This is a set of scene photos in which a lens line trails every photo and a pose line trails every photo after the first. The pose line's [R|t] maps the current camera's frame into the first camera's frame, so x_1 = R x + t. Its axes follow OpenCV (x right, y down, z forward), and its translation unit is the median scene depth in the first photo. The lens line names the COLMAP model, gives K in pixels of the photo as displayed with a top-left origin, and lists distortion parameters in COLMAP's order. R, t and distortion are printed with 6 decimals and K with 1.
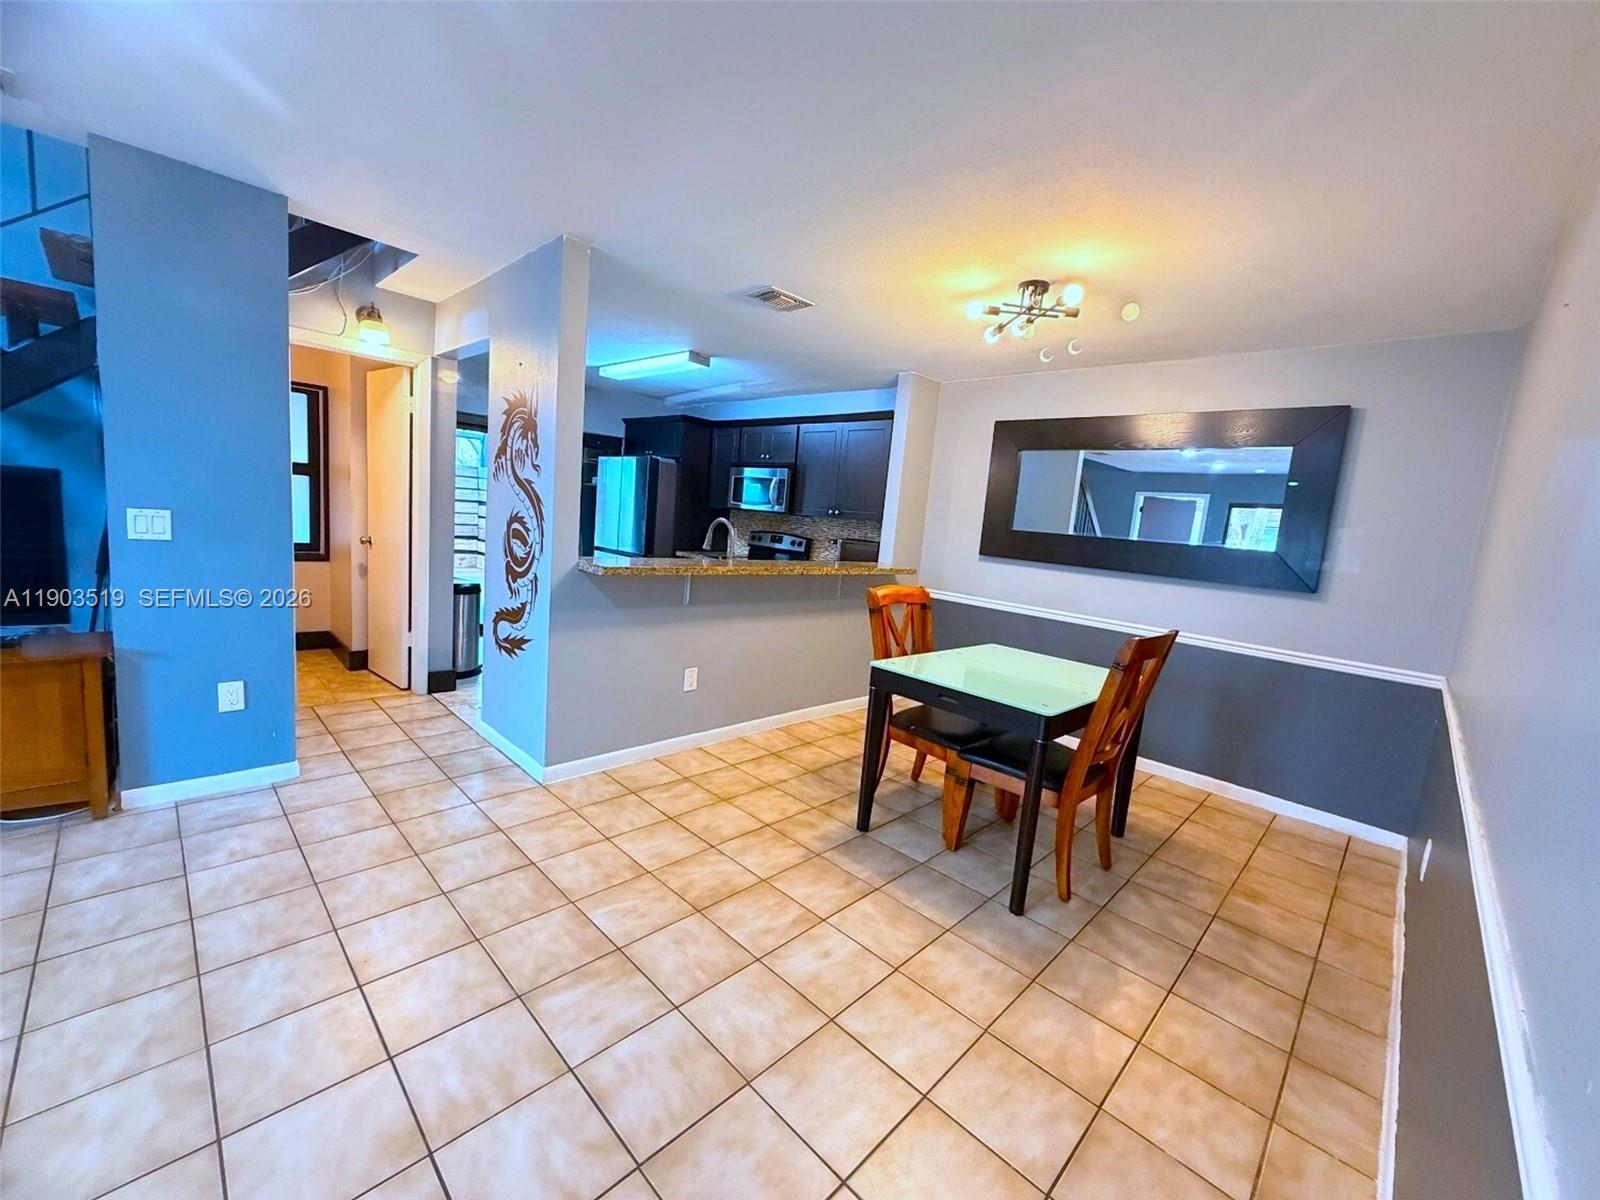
lens RADIAL K [[639.8, 0, 793.5], [0, 639.8, 599.5], [0, 0, 1]] dist [-0.000238, 0.000882]
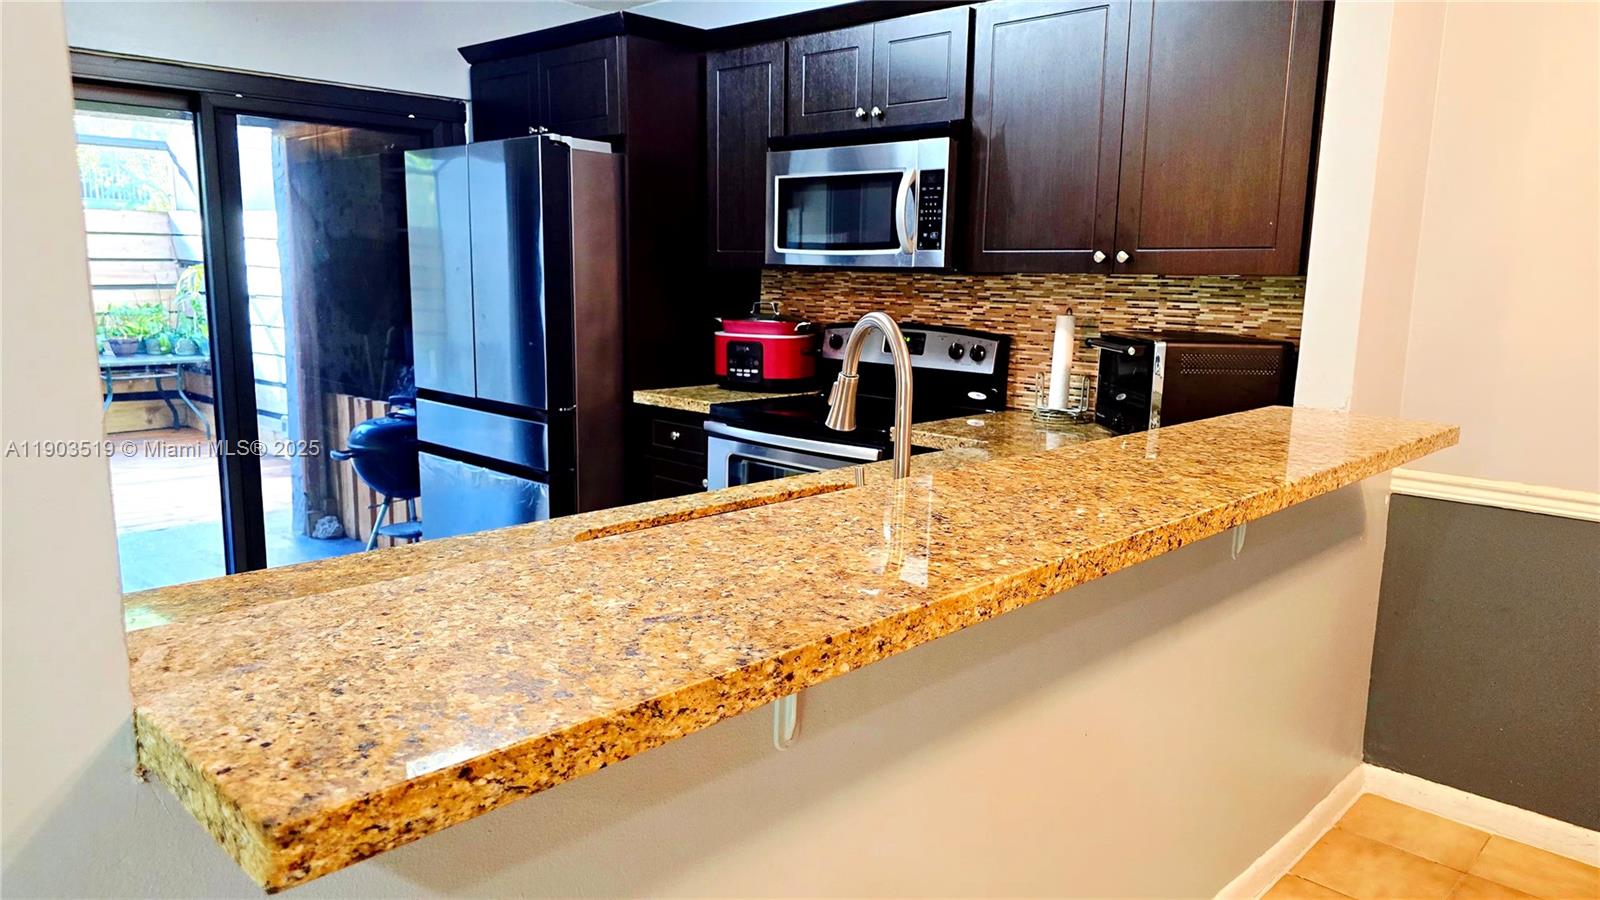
lens RADIAL K [[1065.7, 0, 813.5], [0, 1065.7, 462.0], [0, 0, 1]] dist [0.046189, -0.007298]
pose [[0.997384, -0.071286, 0.012013, -0.152486], [0.070598, 0.996238, 0.050265, -0.100591], [-0.015551, -0.049285, 0.998664, 0.638996]]
